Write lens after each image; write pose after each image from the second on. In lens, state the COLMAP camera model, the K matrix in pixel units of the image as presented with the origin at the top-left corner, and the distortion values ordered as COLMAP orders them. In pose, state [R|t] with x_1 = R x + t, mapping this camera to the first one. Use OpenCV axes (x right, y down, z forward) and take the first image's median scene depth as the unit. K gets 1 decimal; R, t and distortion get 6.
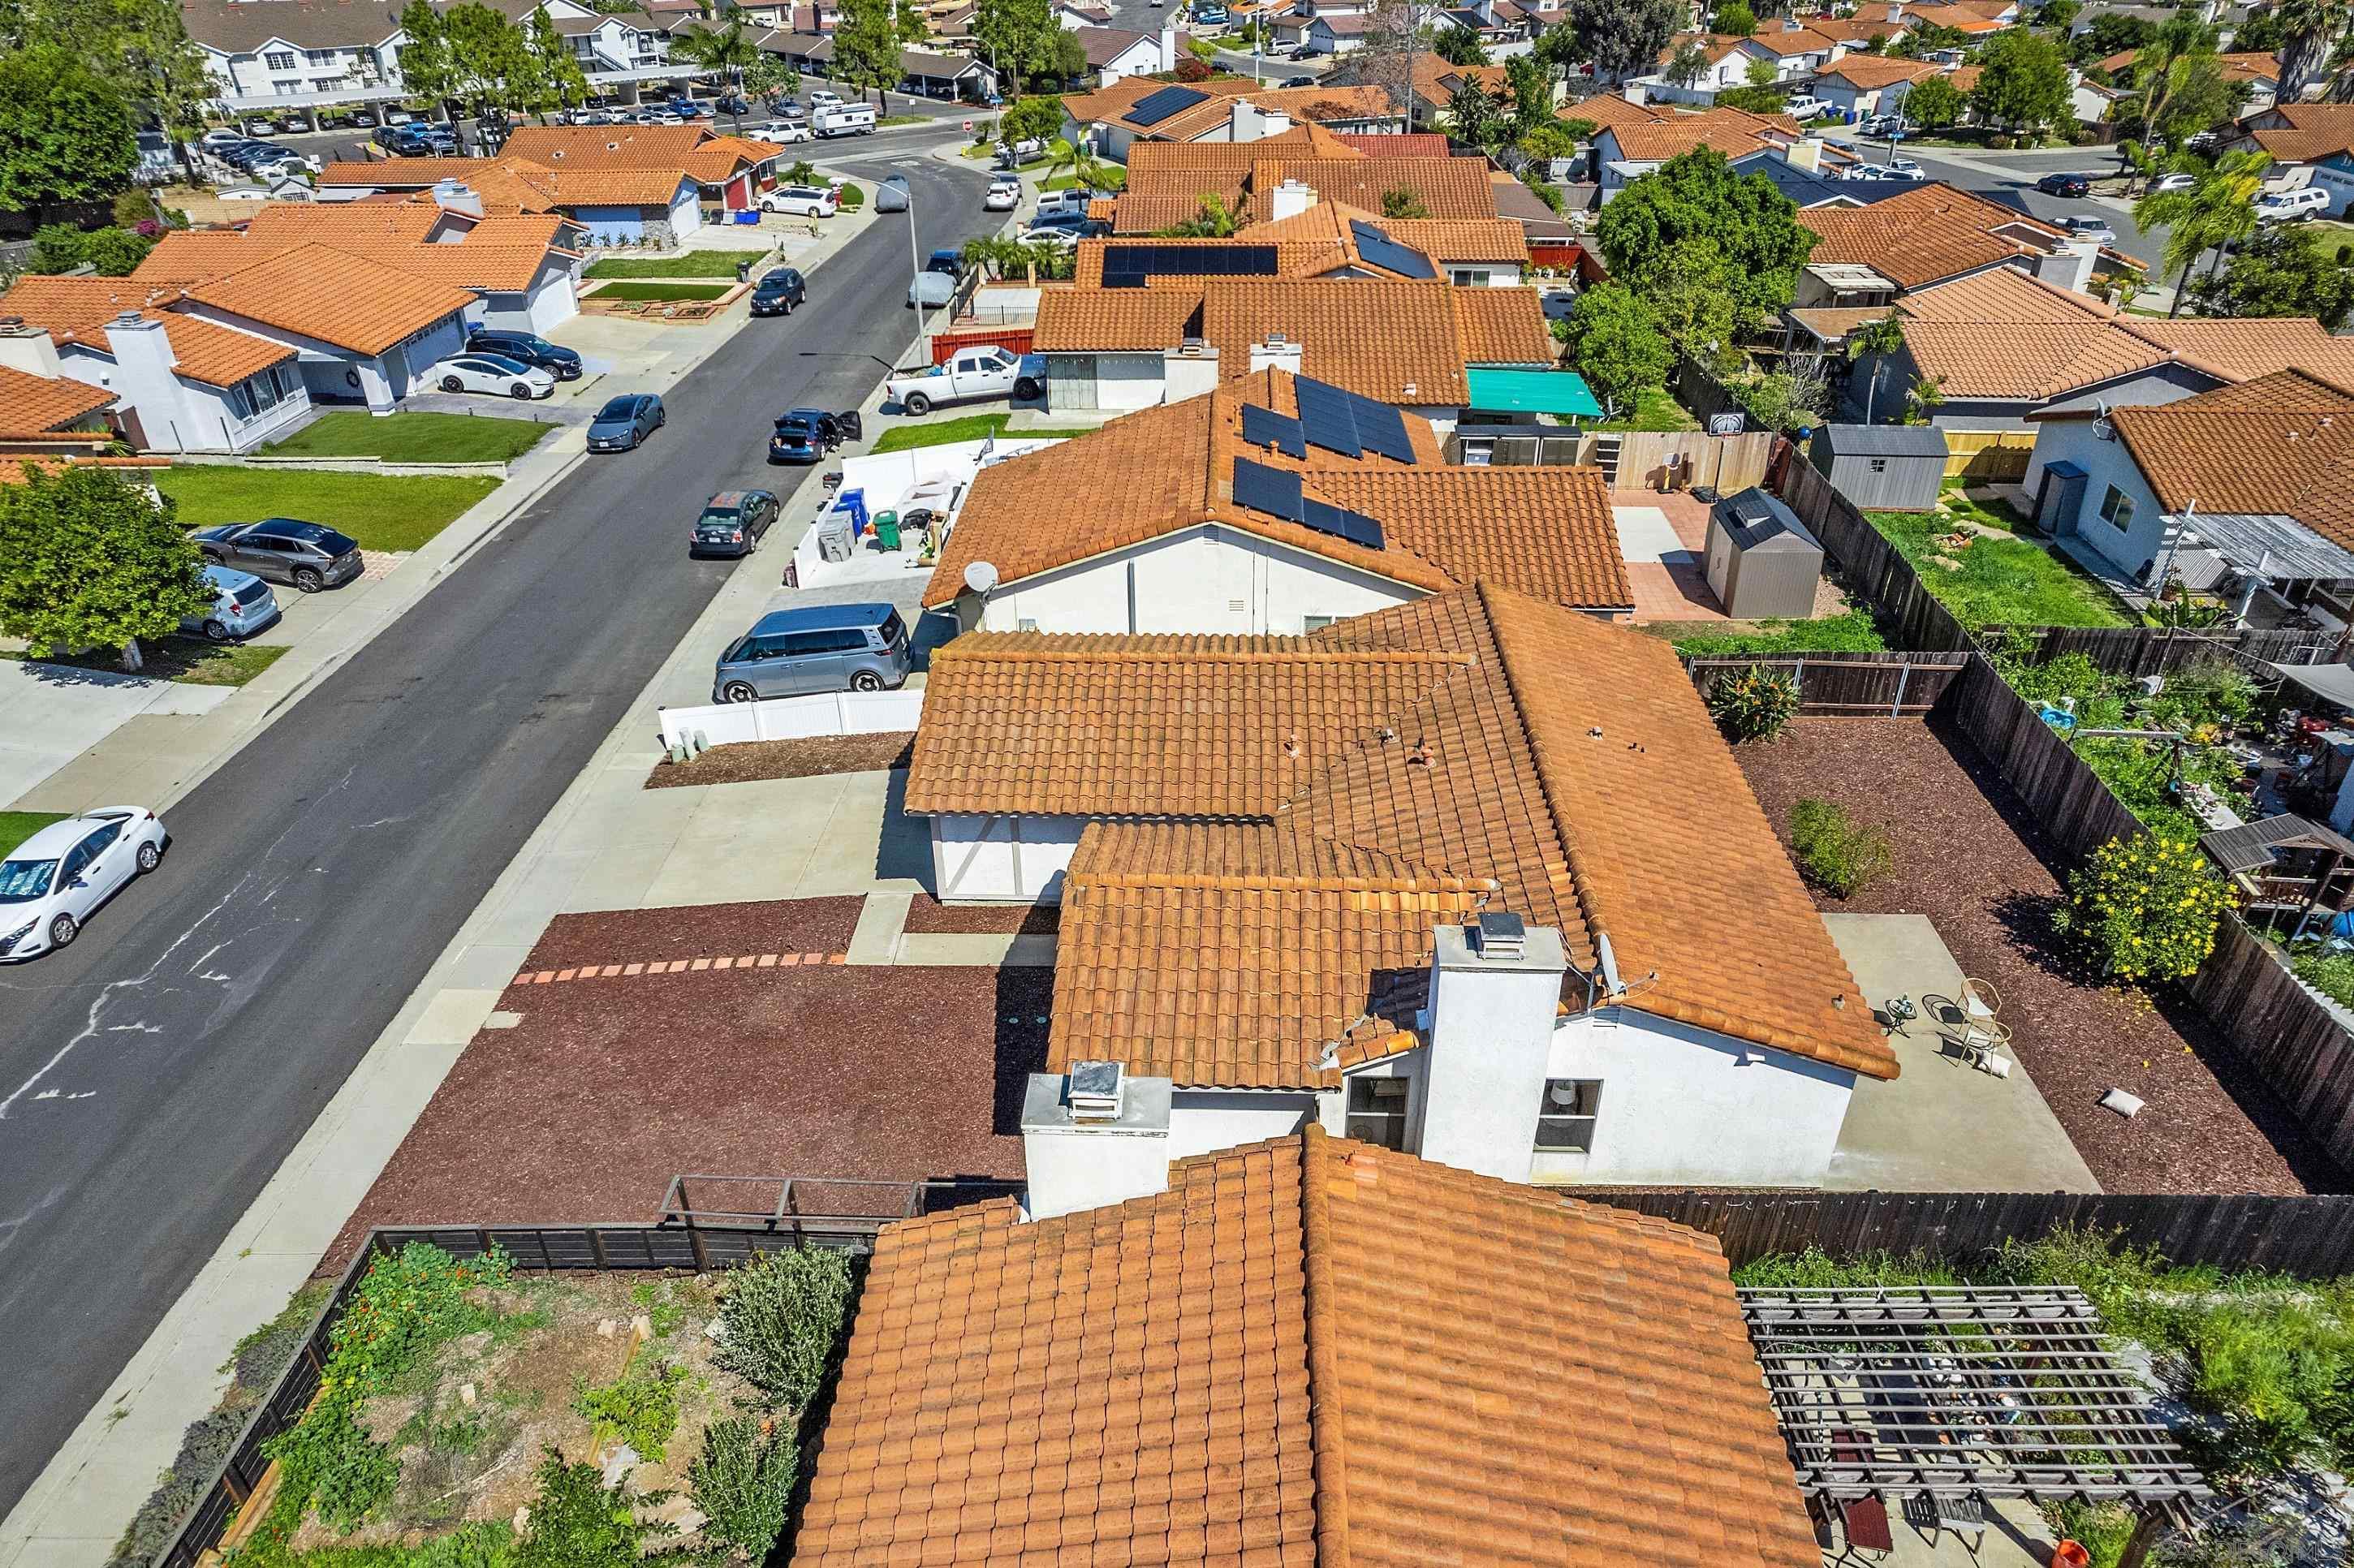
lens RADIAL K [[1504.8, 0, 1182.6], [0, 1504.8, 796.5], [0, 0, 1]] dist [-0.066969, 0.056392]
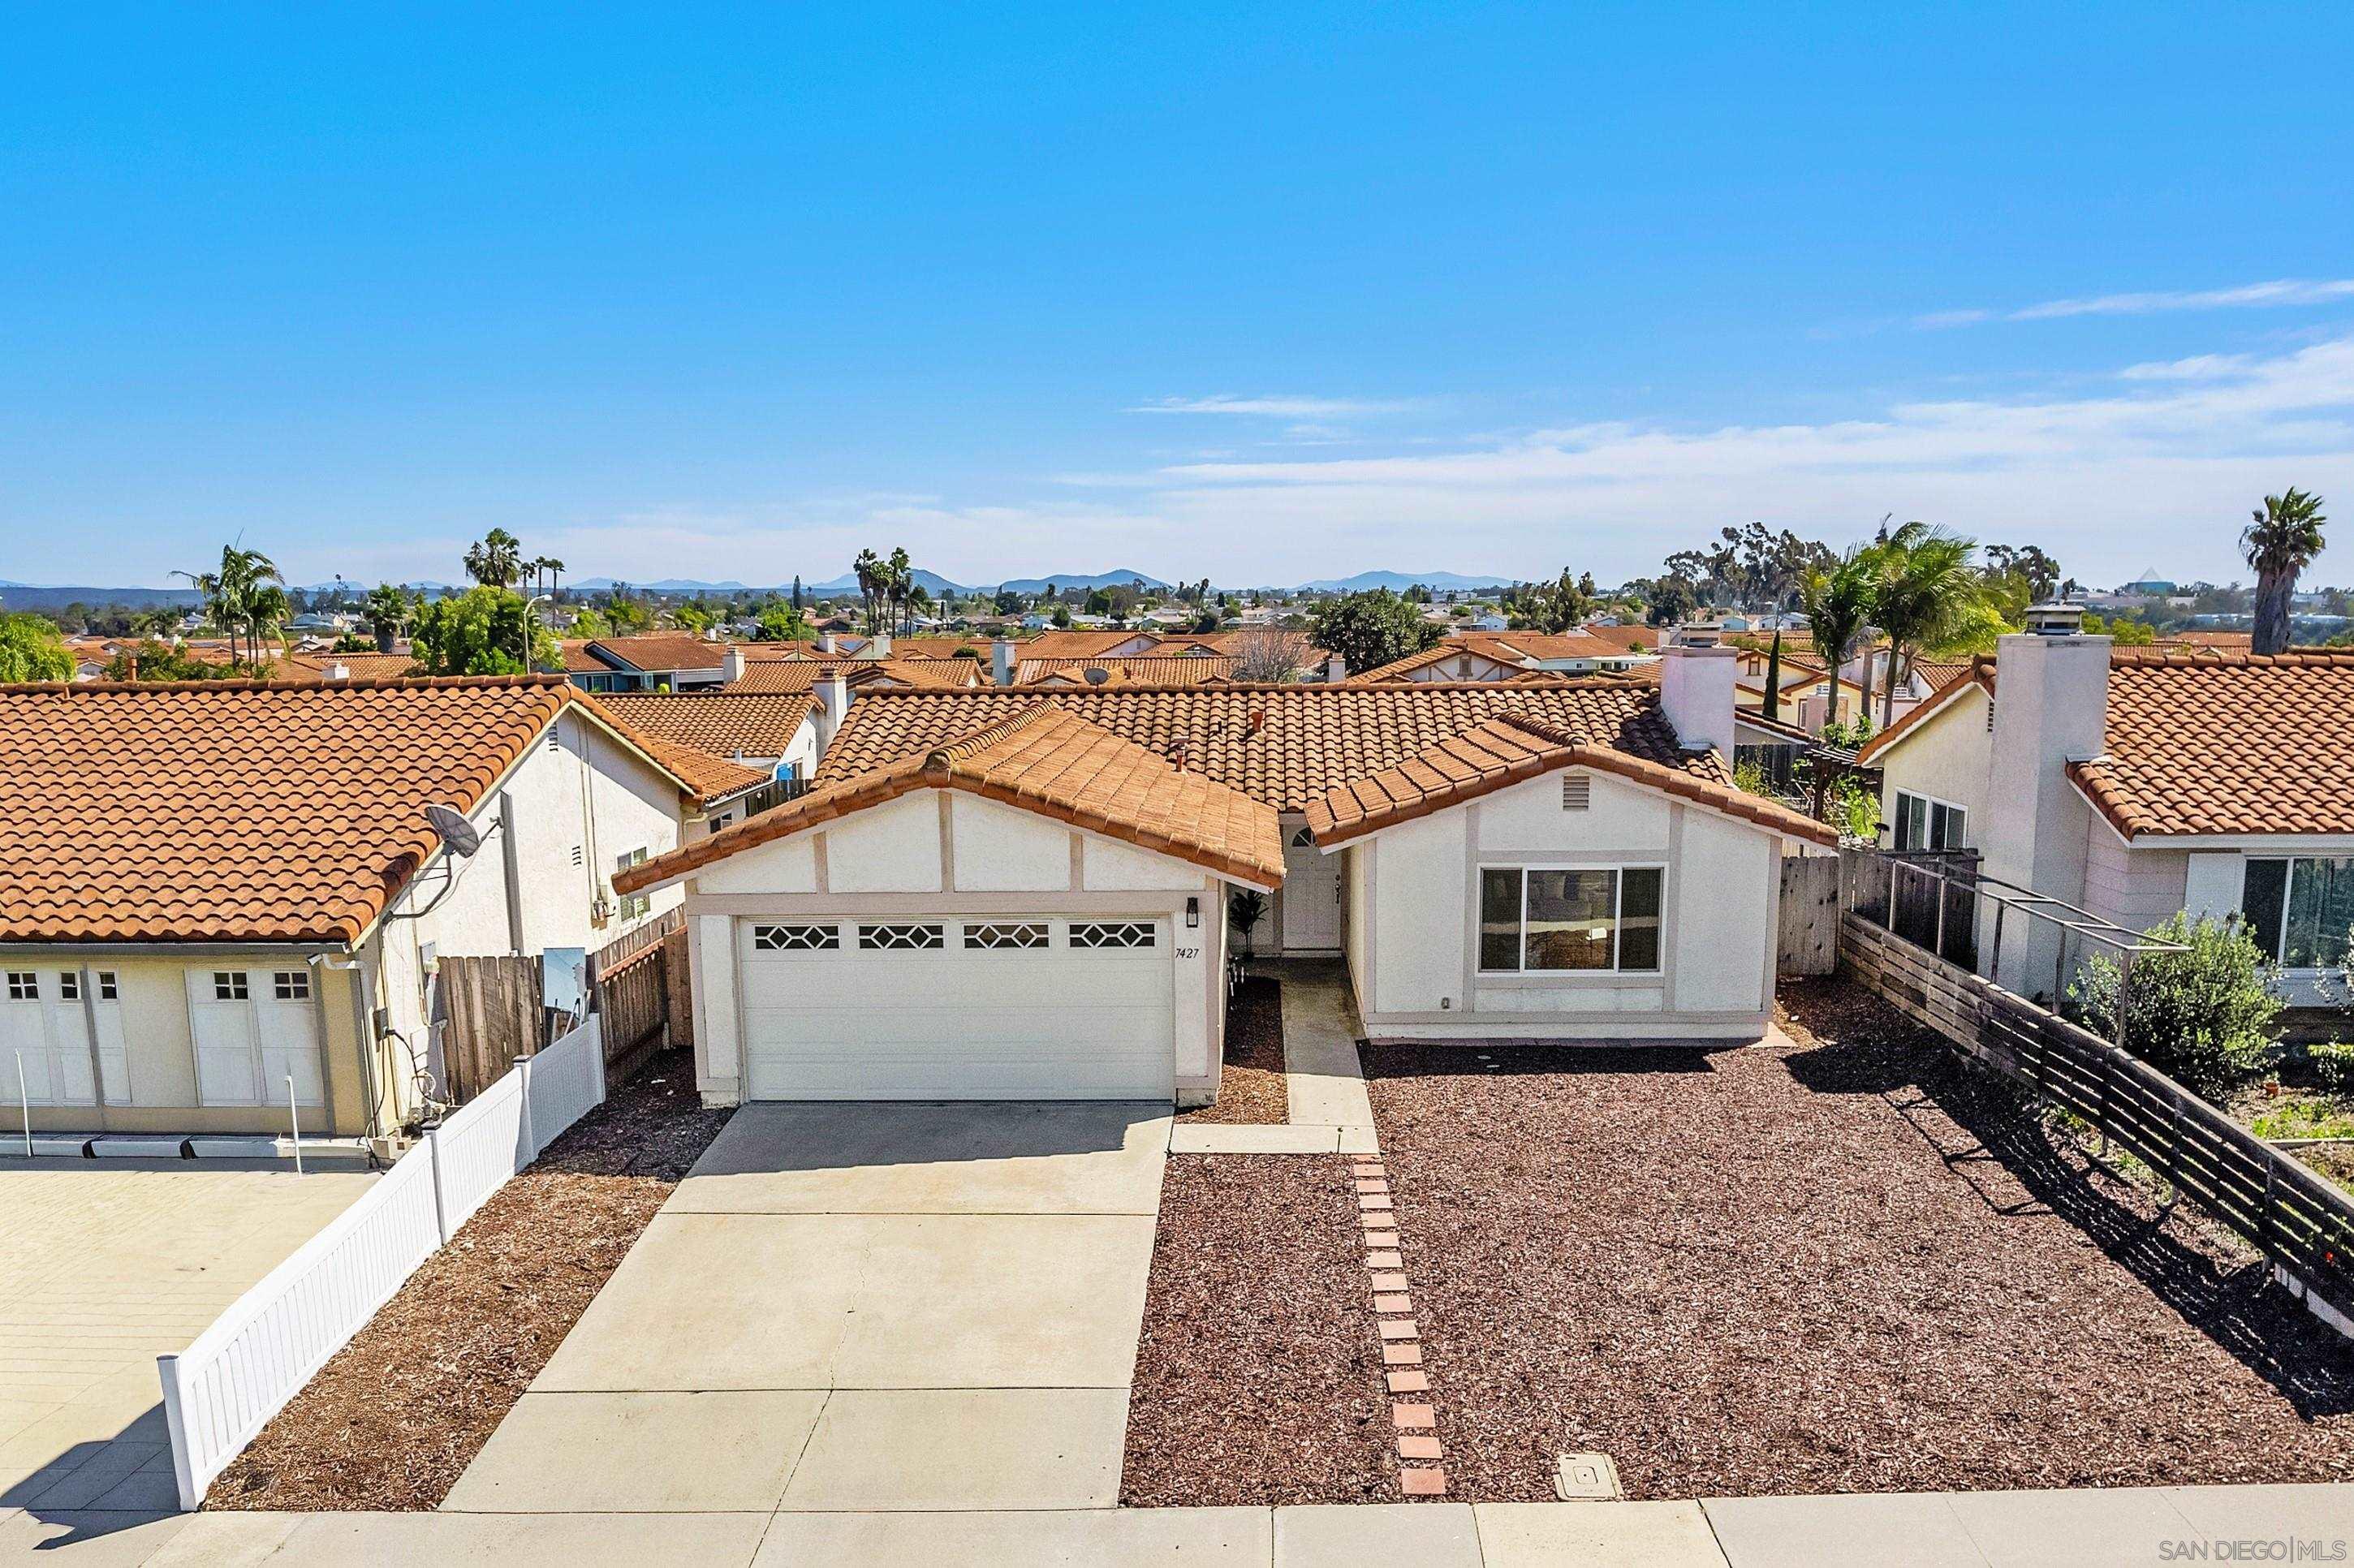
lens RADIAL K [[1841.5, 0, 1175.5], [0, 1841.5, 968.9], [0, 0, 1]] dist [-0.060503, 0.026155]
pose [[0.005412, -0.185732, 0.982585, -0.464911], [0.535991, 0.830068, 0.153951, -0.048825], [-0.844206, 0.525824, 0.104043, 0.495205]]
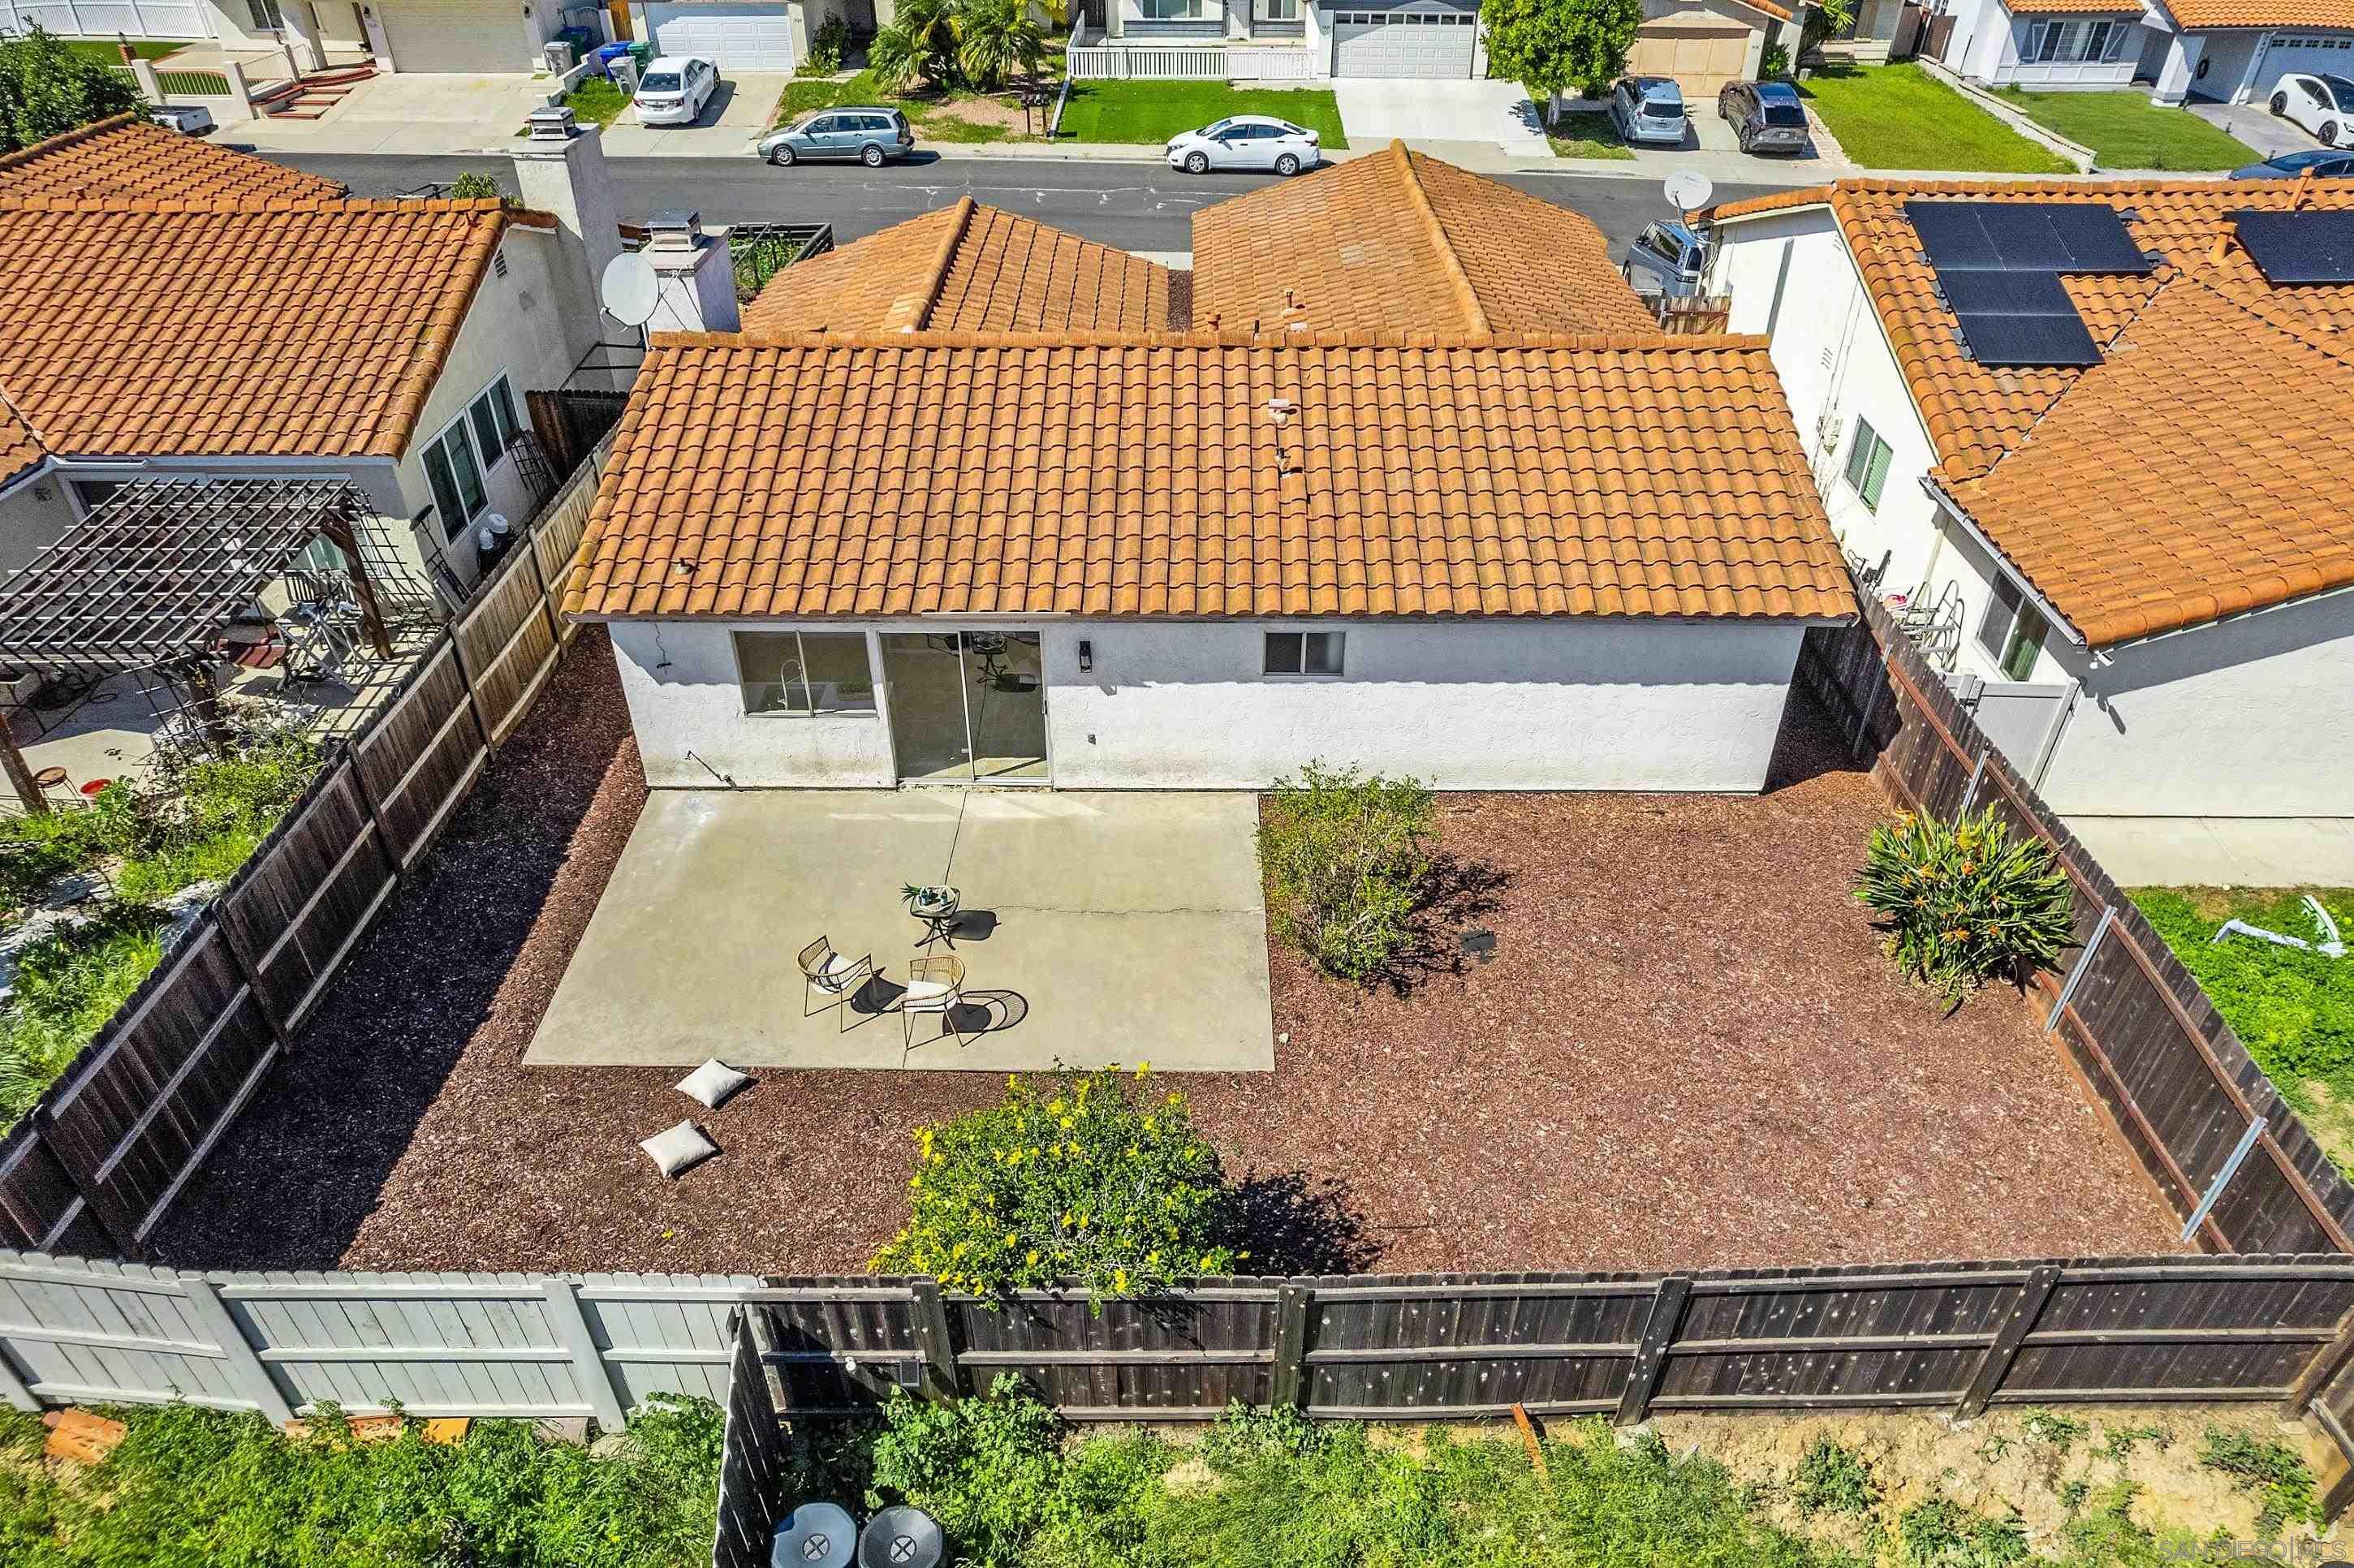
lens RADIAL K [[1504.8, 0, 1182.1], [0, 1504.8, 799.3], [0, 0, 1]] dist [-0.066969, 0.056392]
pose [[0.027352, 0.598425, -0.800712, 0.447838], [-0.525833, 0.689847, 0.497605, -0.111984], [0.850148, 0.407430, 0.333540, 0.411334]]
